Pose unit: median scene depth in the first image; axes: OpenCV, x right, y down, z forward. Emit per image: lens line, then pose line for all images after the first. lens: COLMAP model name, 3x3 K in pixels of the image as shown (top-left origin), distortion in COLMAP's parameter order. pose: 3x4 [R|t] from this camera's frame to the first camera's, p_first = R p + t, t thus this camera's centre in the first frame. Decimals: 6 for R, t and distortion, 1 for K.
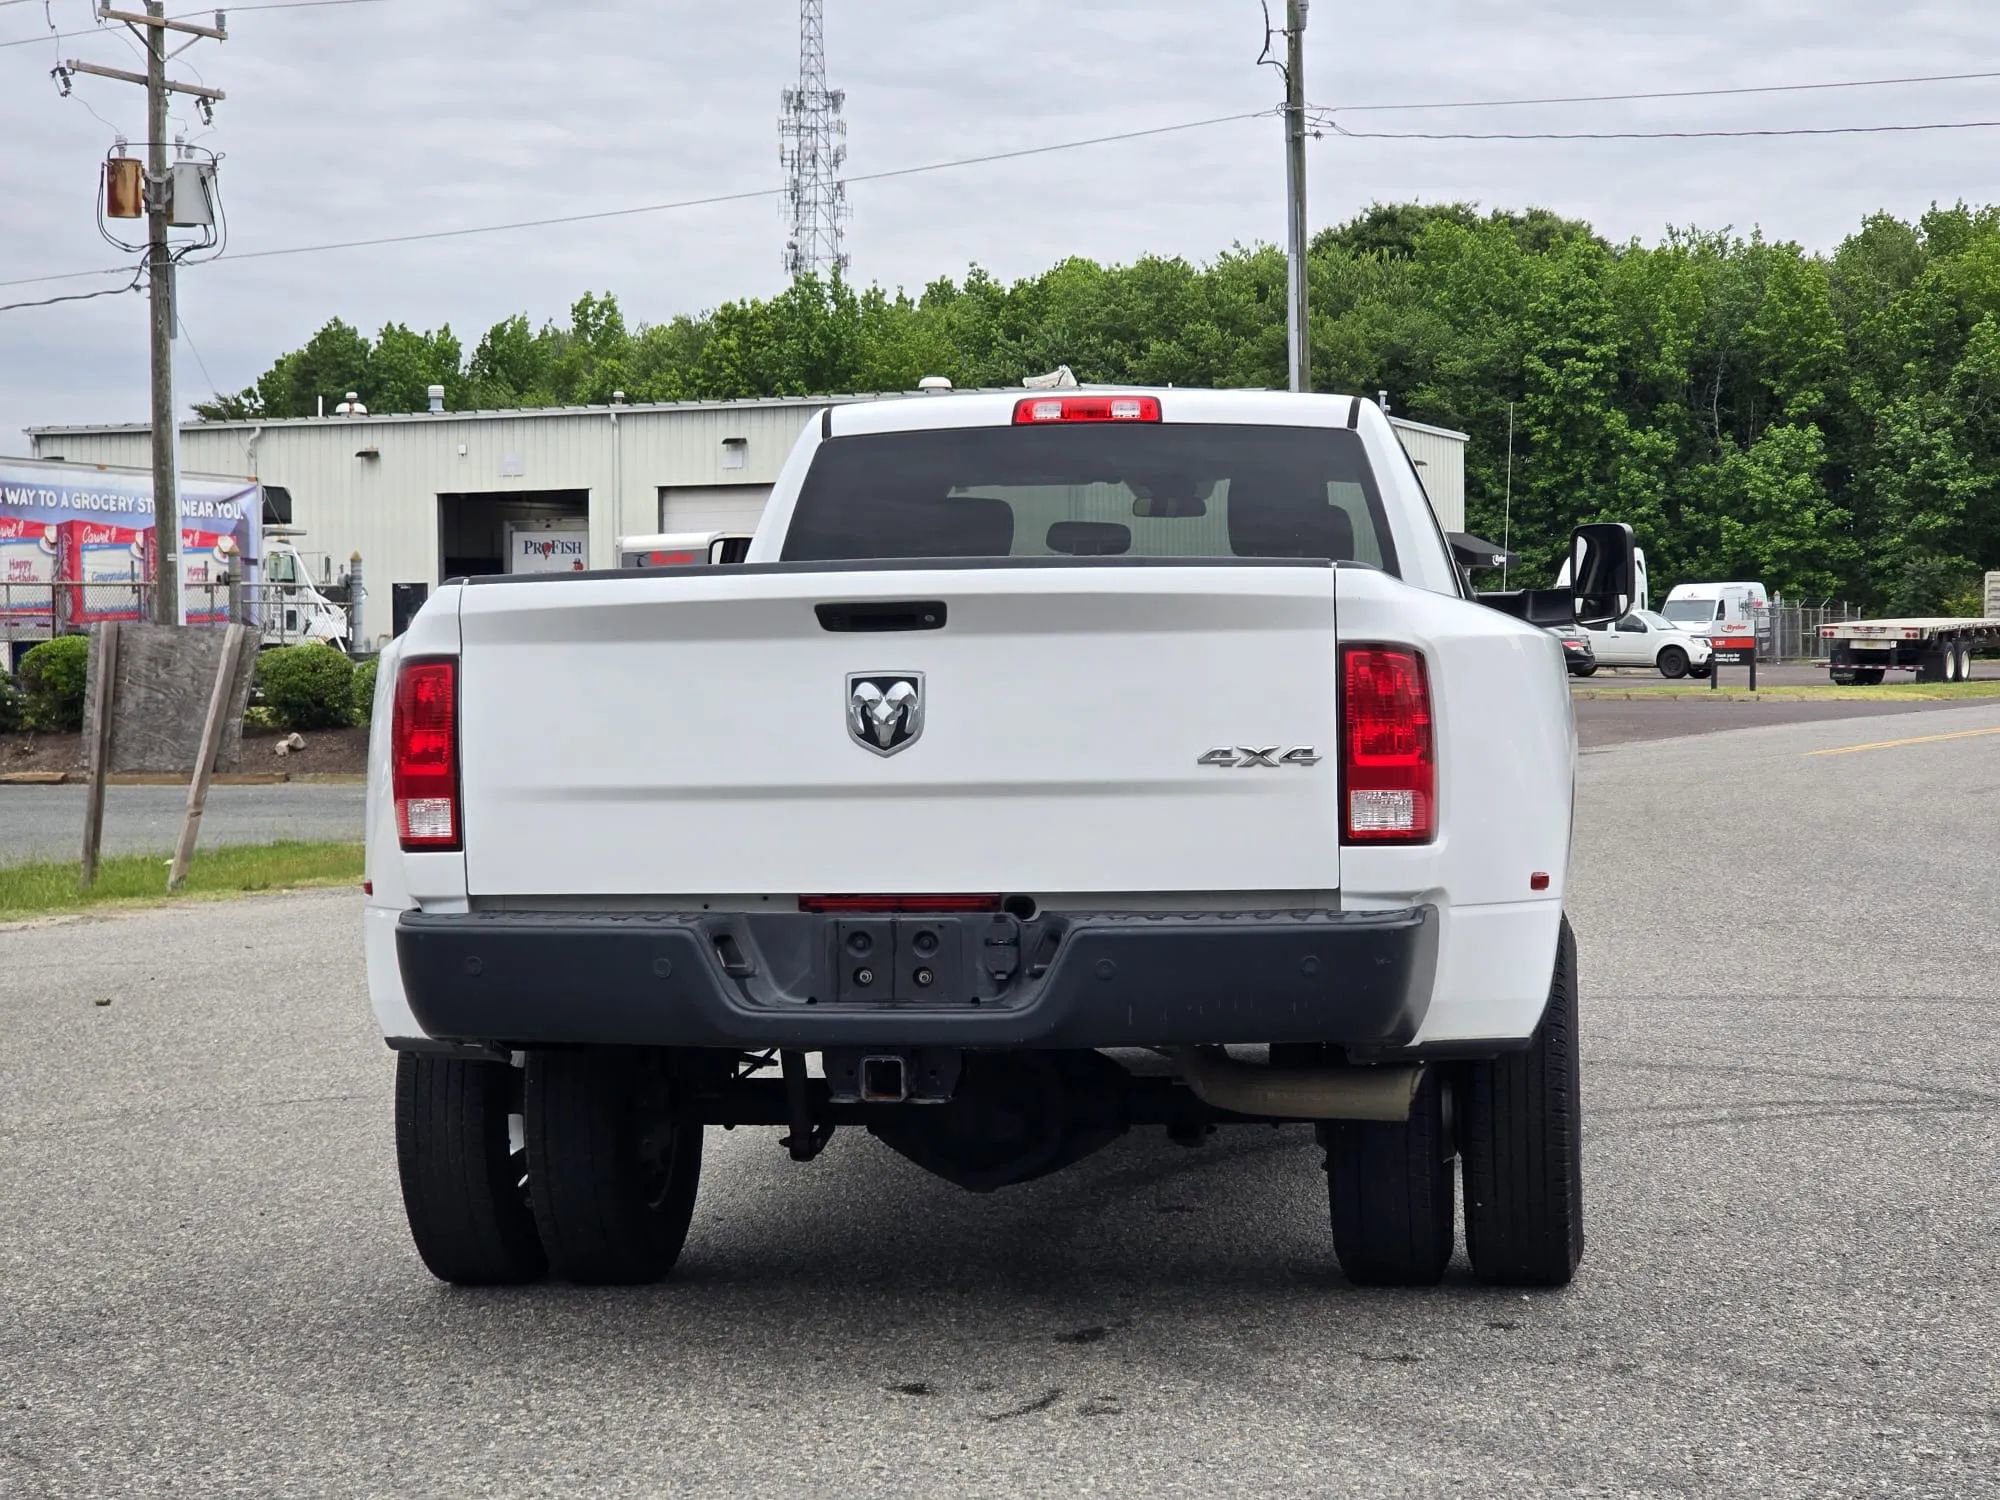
lens RADIAL K [[3781.6, 0, 1048.2], [0, 3781.6, 828.6], [0, 0, 1]] dist [-0.041220, 0.258832]
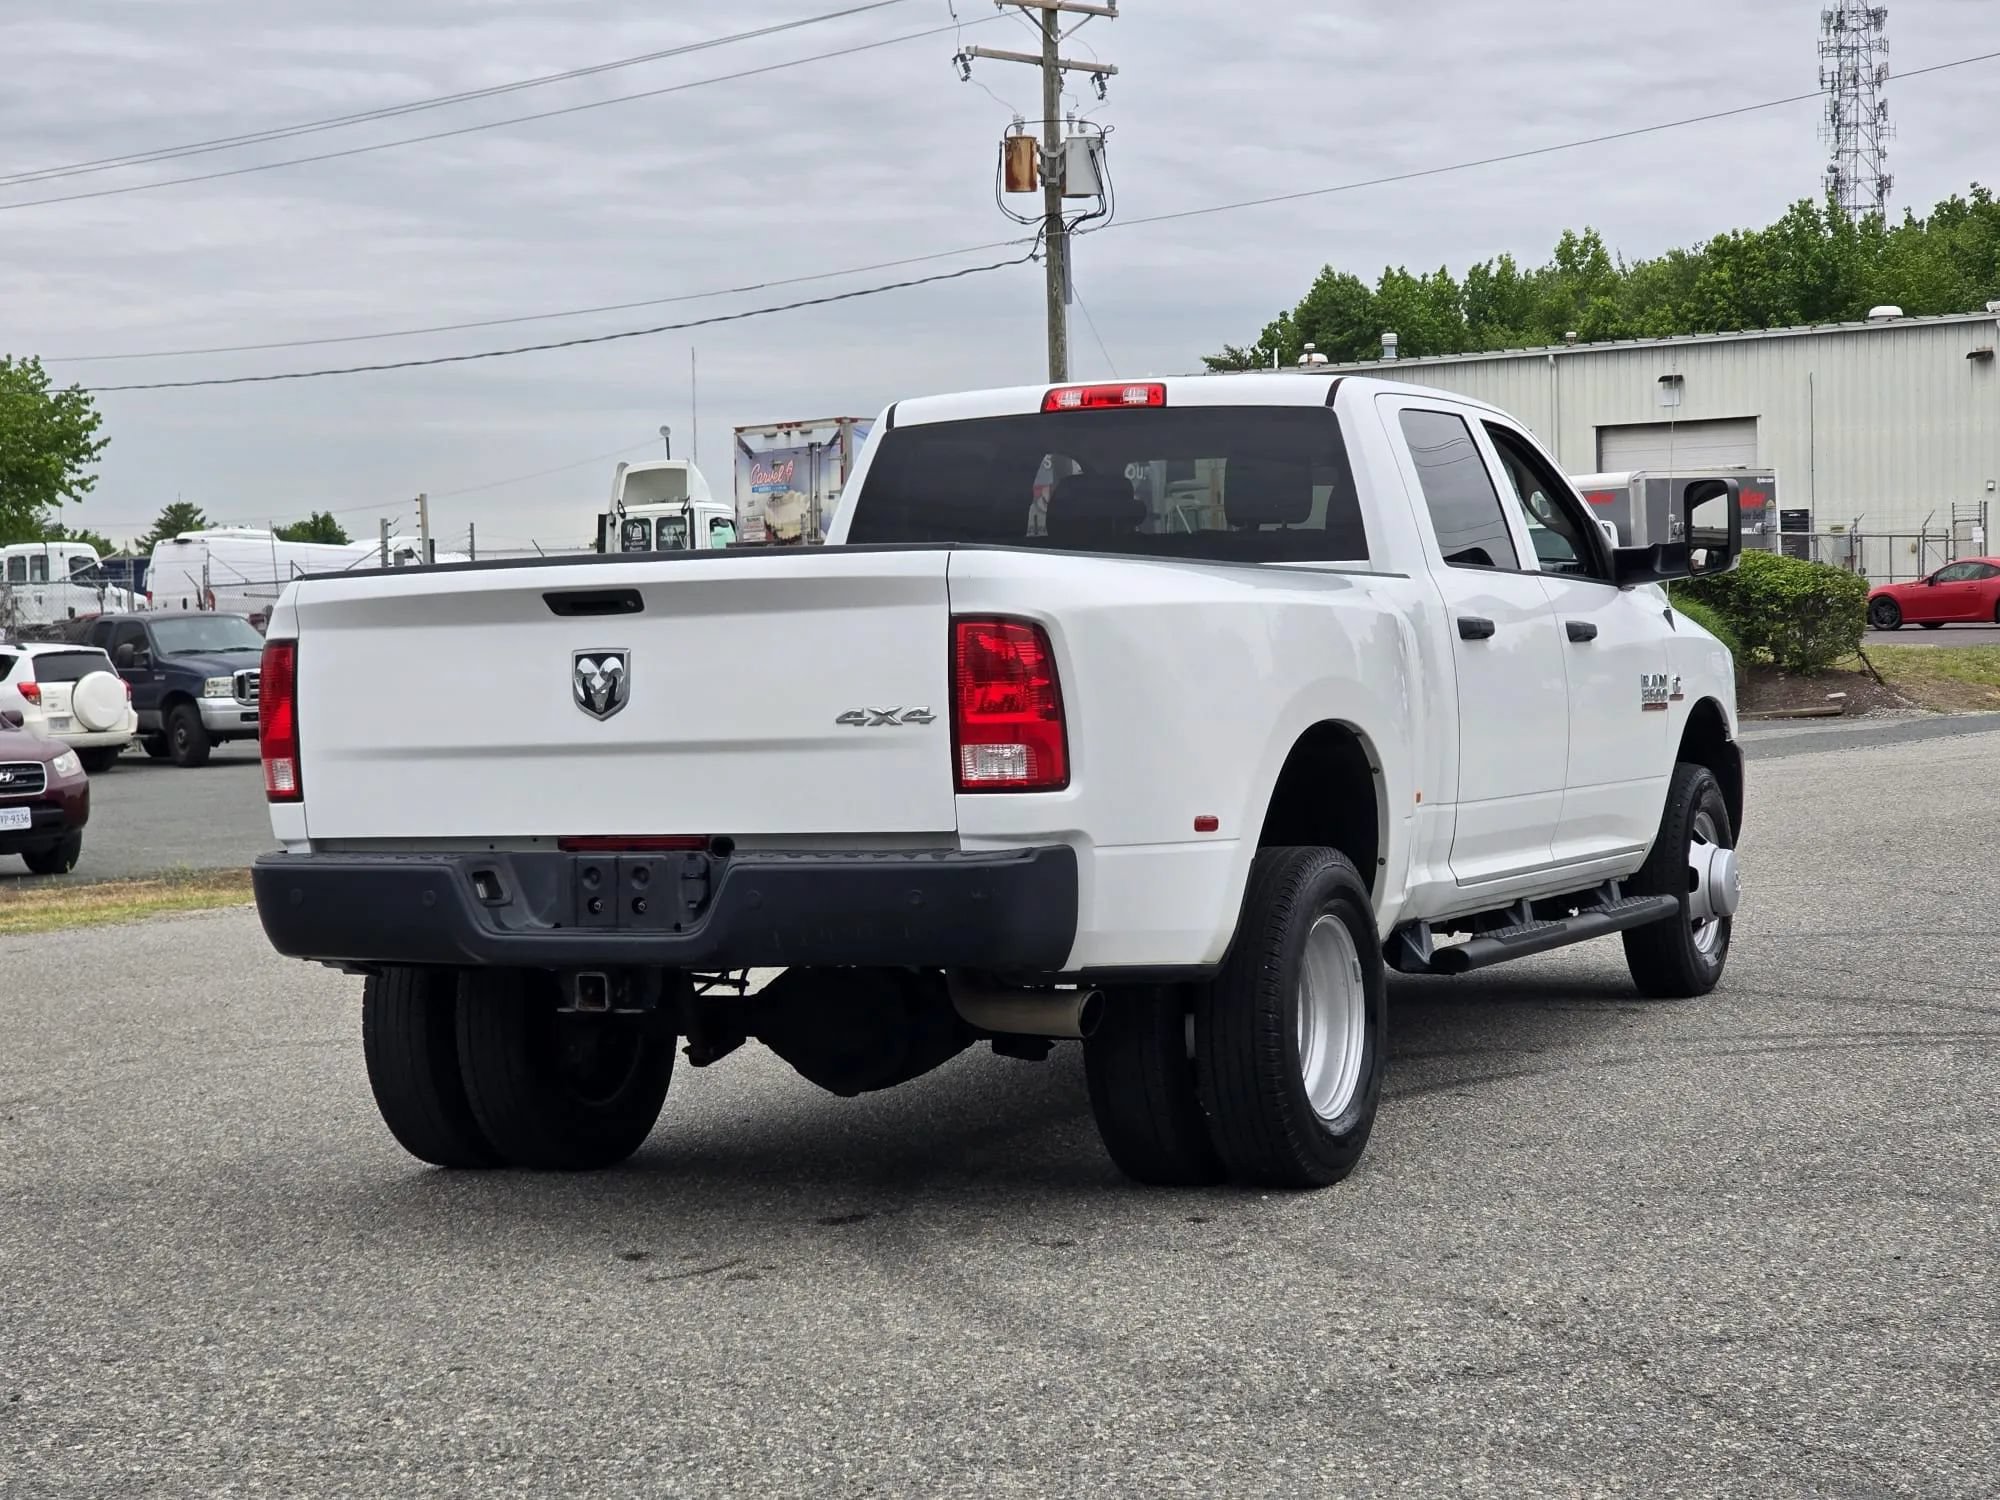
lens RADIAL K [[3758.5, 0, 1000.0], [0, 3758.5, 750.0], [0, 0, 1]] dist [-0.020721, 0.522533]
pose [[0.958337, -0.008843, -0.285504, 0.048632], [0.007778, 0.999958, -0.004862, -0.000357], [0.285535, 0.002439, 0.958365, -0.010715]]
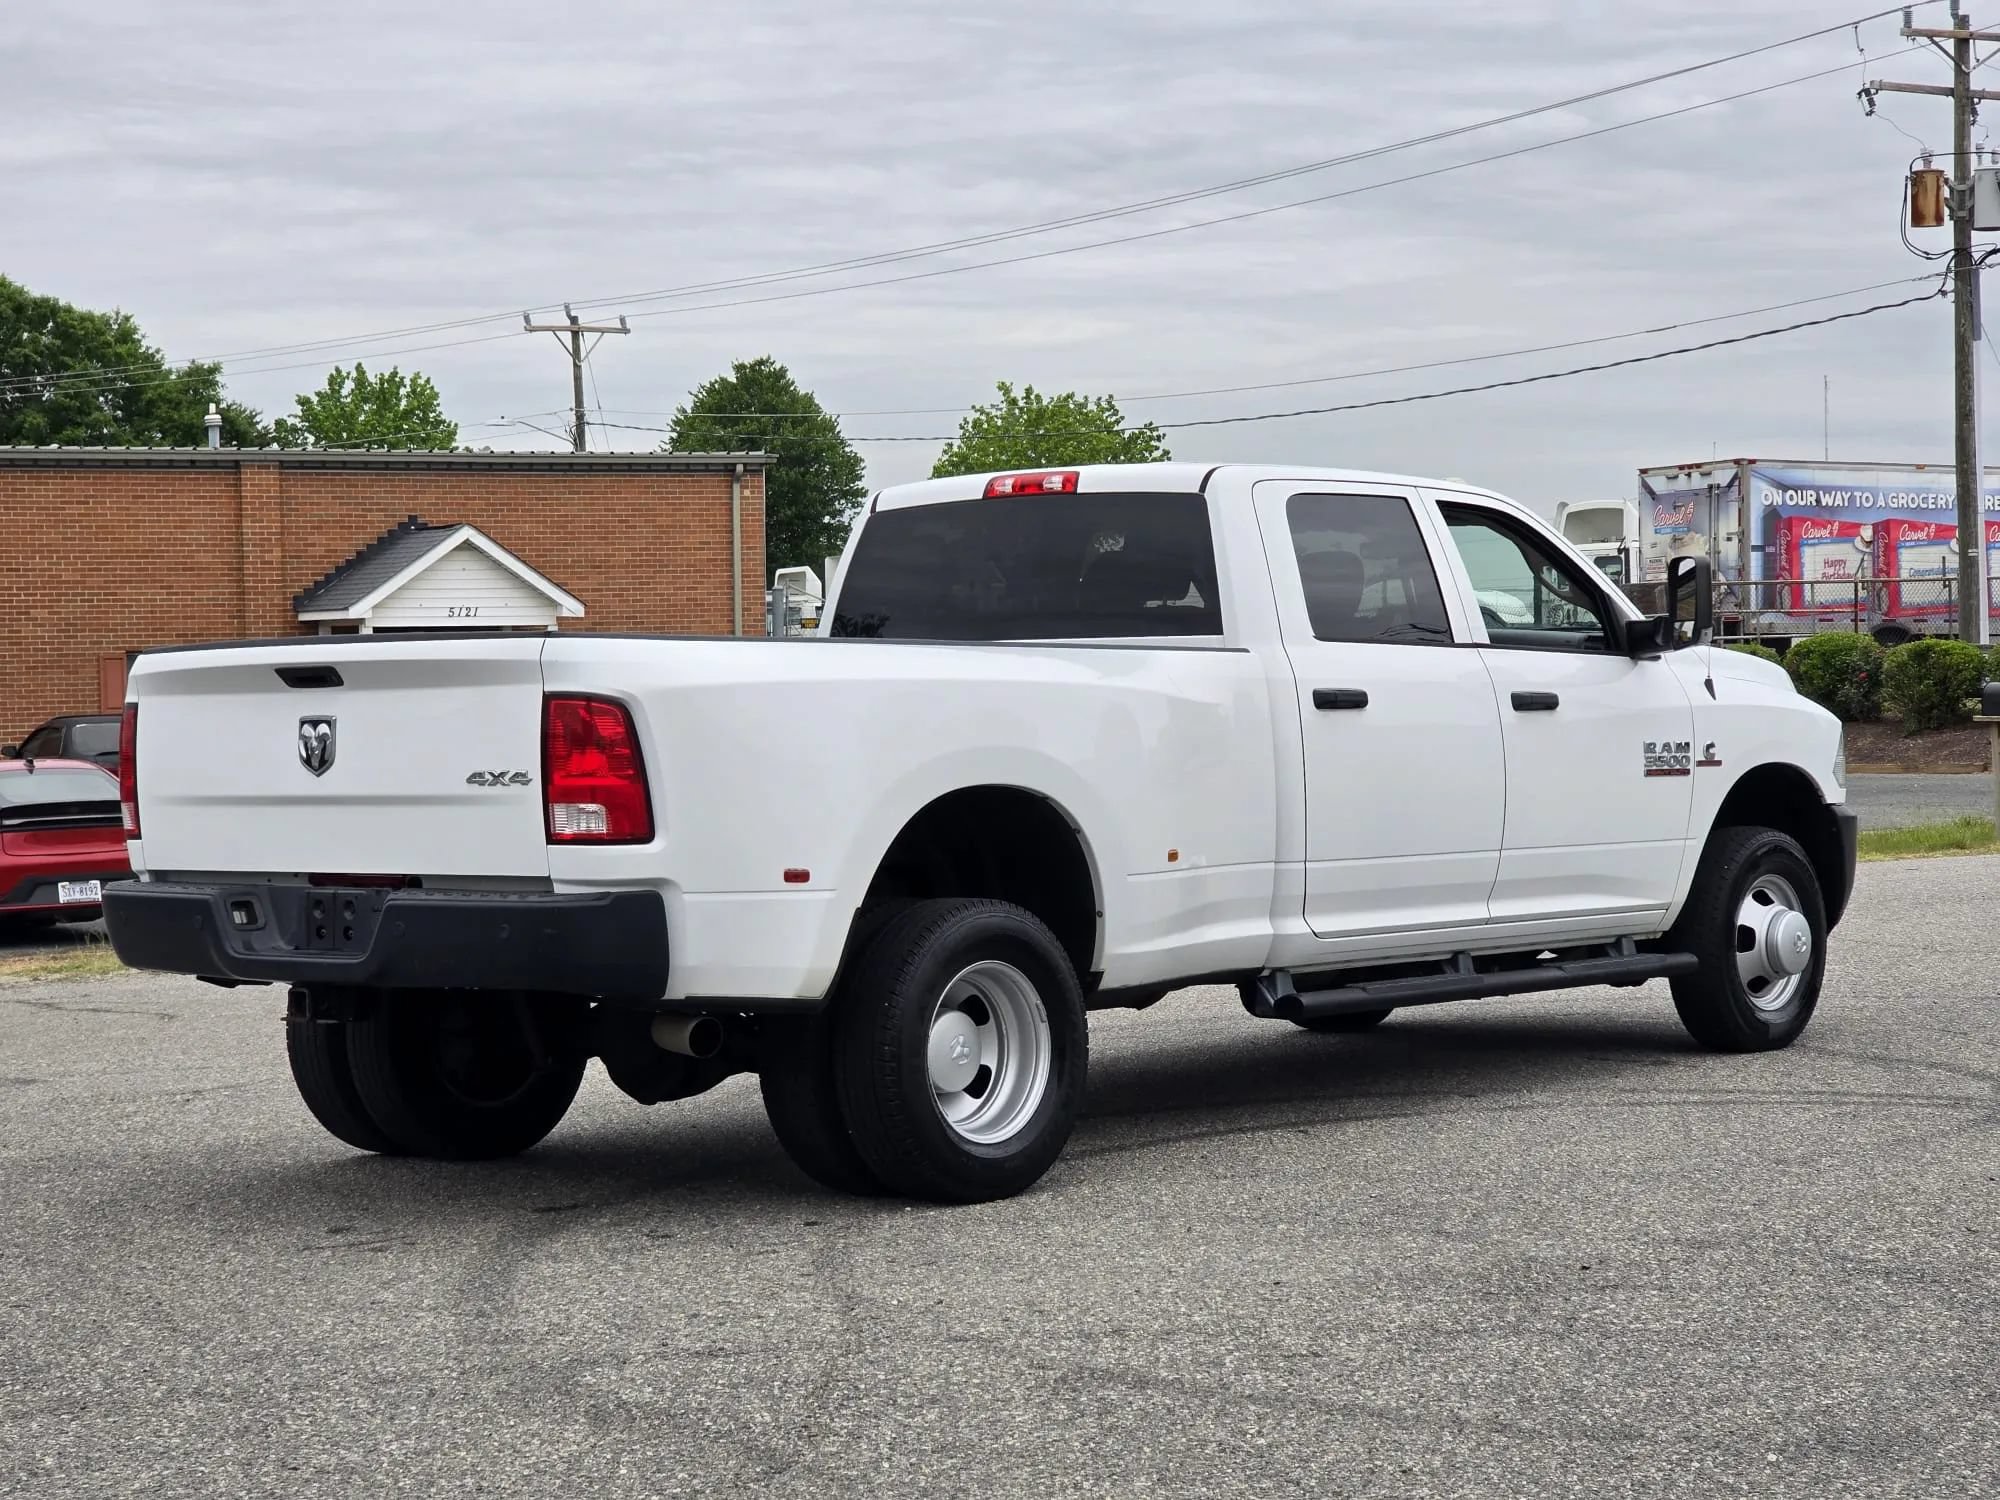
lens RADIAL K [[3758.5, 0, 1000.0], [0, 3758.5, 750.0], [0, 0, 1]] dist [-0.020721, 0.522533]
pose [[0.835802, 0.000949, -0.549030, 0.110020], [-0.009977, 0.999860, -0.013460, -0.001470], [0.548940, 0.016727, 0.835694, -0.002818]]
